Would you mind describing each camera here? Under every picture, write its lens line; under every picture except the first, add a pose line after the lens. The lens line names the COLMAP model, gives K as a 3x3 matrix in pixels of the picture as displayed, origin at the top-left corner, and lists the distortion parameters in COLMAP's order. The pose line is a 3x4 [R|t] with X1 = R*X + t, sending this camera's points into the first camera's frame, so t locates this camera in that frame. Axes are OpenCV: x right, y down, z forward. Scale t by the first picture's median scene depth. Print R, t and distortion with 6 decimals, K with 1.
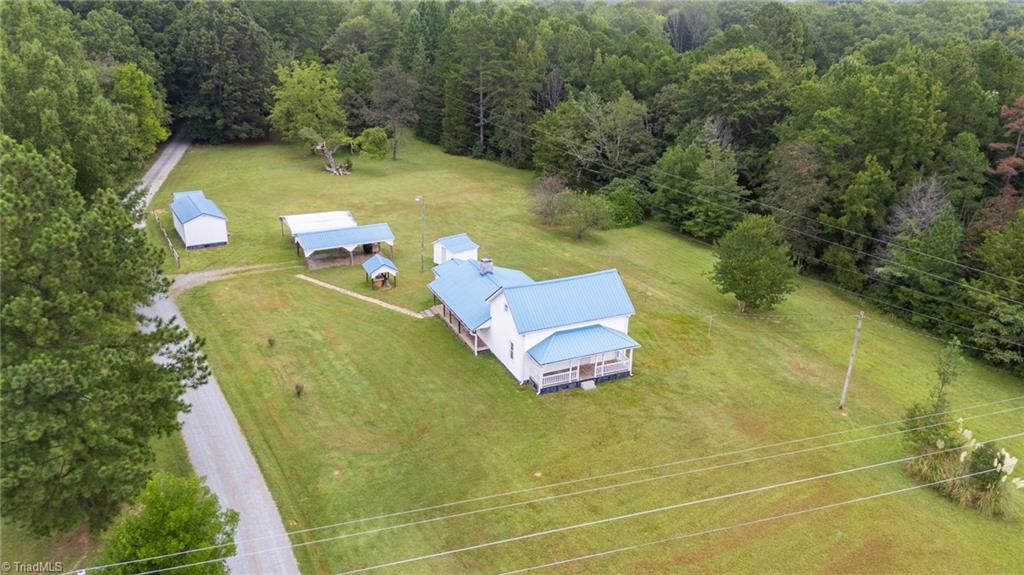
lens RADIAL K [[754.5, 0, 505.7], [0, 754.5, 284.6], [0, 0, 1]] dist [0.075887, -0.072304]
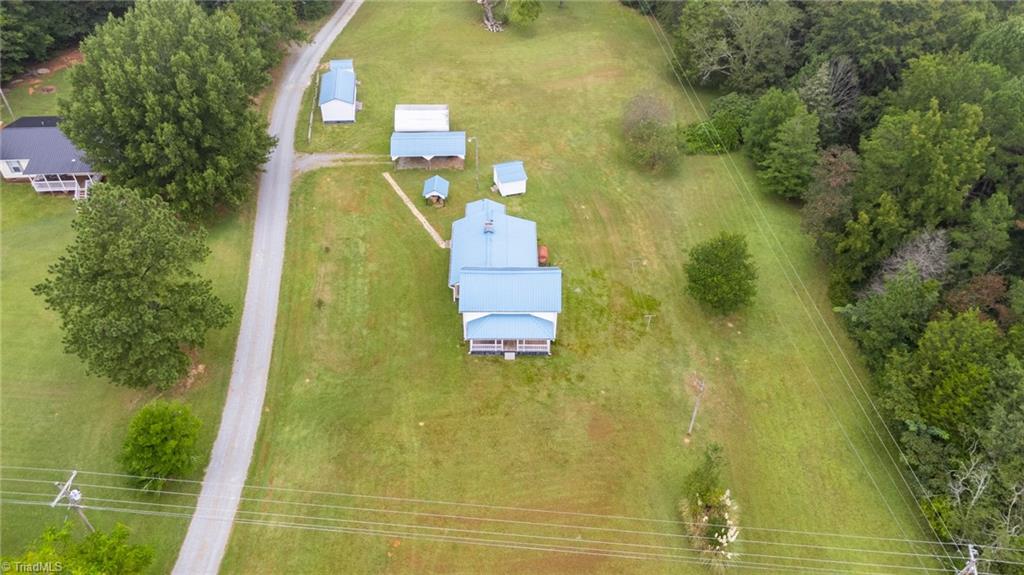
lens RADIAL K [[754.5, 0, 505.7], [0, 754.5, 284.6], [0, 0, 1]] dist [0.075887, -0.072304]
pose [[0.912823, 0.272690, -0.303964, 0.257715], [-0.143210, 0.910859, 0.387075, -0.269041], [0.382420, -0.309800, 0.870505, -0.063297]]
